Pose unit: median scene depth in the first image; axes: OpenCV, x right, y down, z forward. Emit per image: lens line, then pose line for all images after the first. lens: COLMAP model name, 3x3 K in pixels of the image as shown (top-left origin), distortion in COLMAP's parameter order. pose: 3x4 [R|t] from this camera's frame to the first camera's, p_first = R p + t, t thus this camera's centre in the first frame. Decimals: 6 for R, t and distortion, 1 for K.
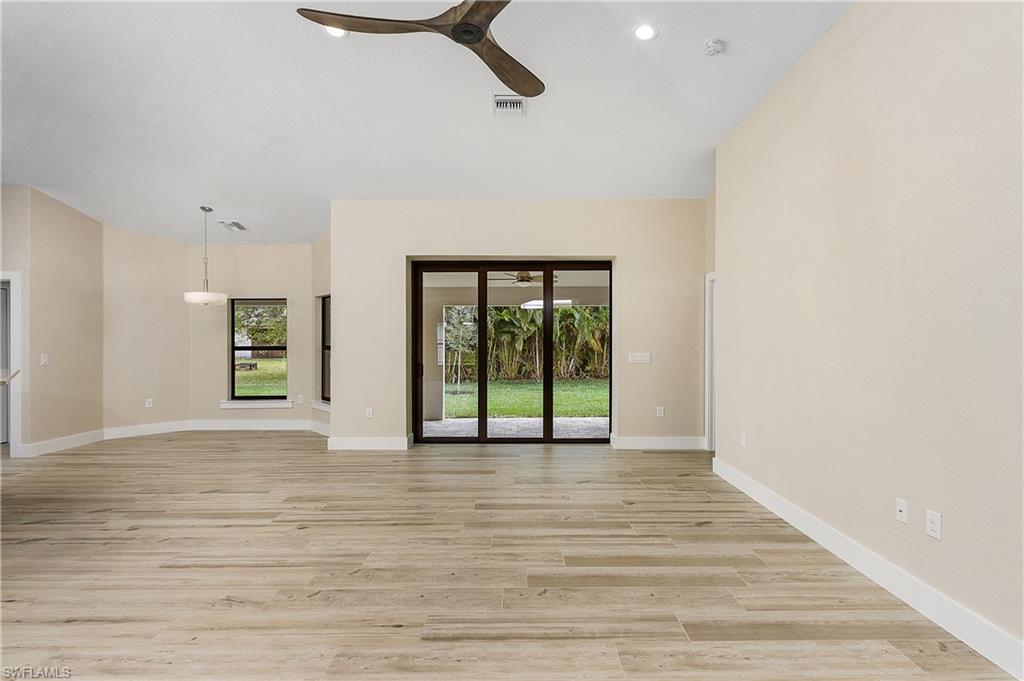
lens RADIAL K [[469.6, 0, 522.5], [0, 469.6, 349.5], [0, 0, 1]] dist [0.002932, -0.001203]
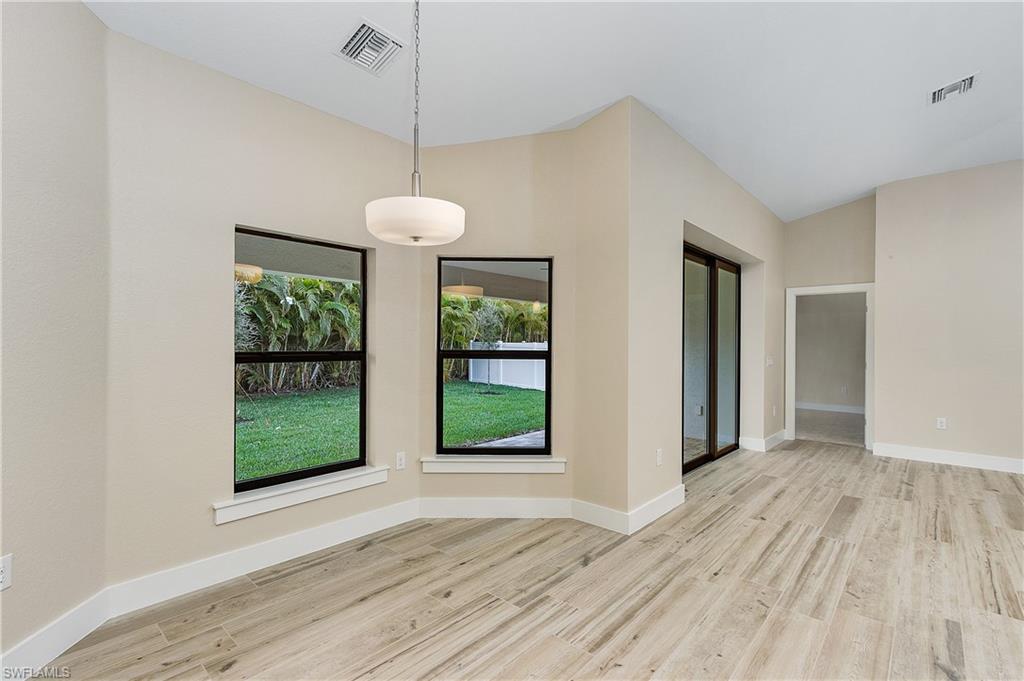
lens RADIAL K [[469.6, 0, 497.1], [0, 469.6, 344.4], [0, 0, 1]] dist [0.002932, -0.001203]
pose [[0.679918, 0.005654, 0.733266, -1.446541], [0.005273, 0.999907, -0.012599, -0.014255], [-0.733269, 0.012433, 0.679825, 1.122699]]
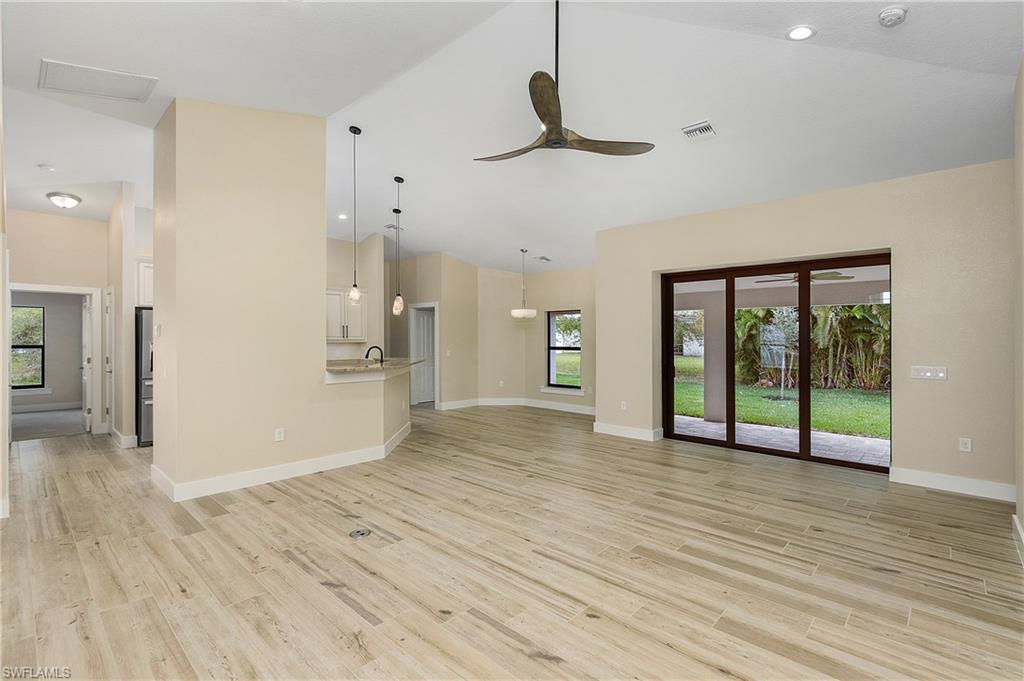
lens RADIAL K [[469.6, 0, 511.1], [0, 469.6, 340.0], [0, 0, 1]] dist [0.002932, -0.001203]
pose [[0.723997, 0.008259, -0.689754, 0.436972], [-0.017728, 0.999821, -0.006637, -0.026741], [0.689575, 0.017033, 0.724014, -0.084671]]
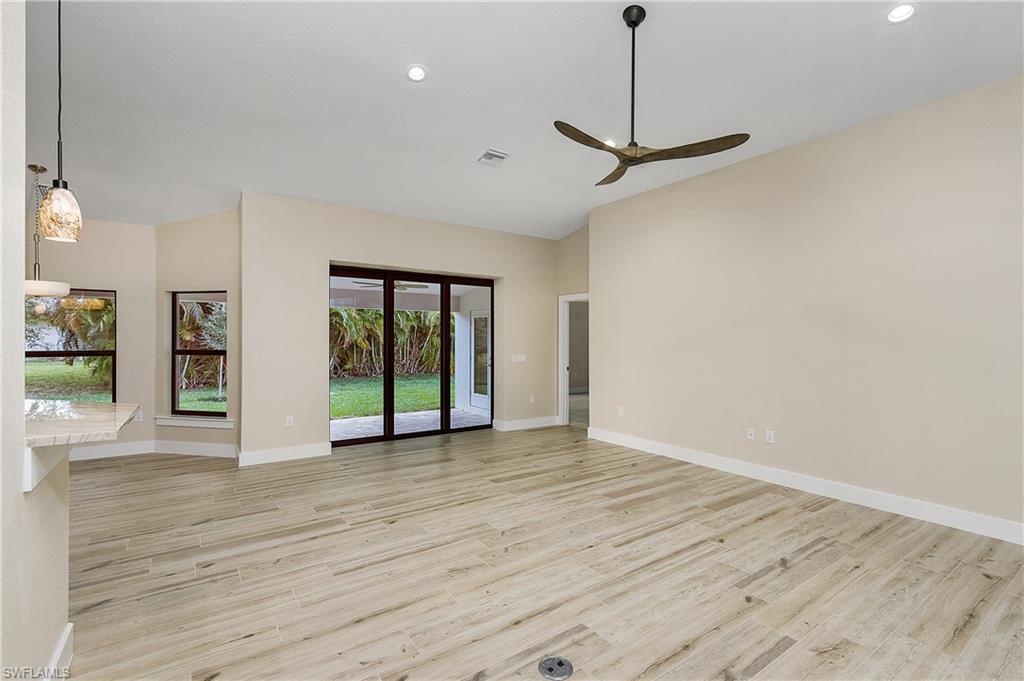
lens RADIAL K [[469.6, 0, 498.2], [0, 469.6, 336.8], [0, 0, 1]] dist [0.002932, -0.001203]
pose [[0.826909, 0.006929, 0.562293, -0.793700], [0.003701, 0.999835, -0.017764, -0.025987], [-0.562323, 0.016770, 0.826748, -0.038113]]
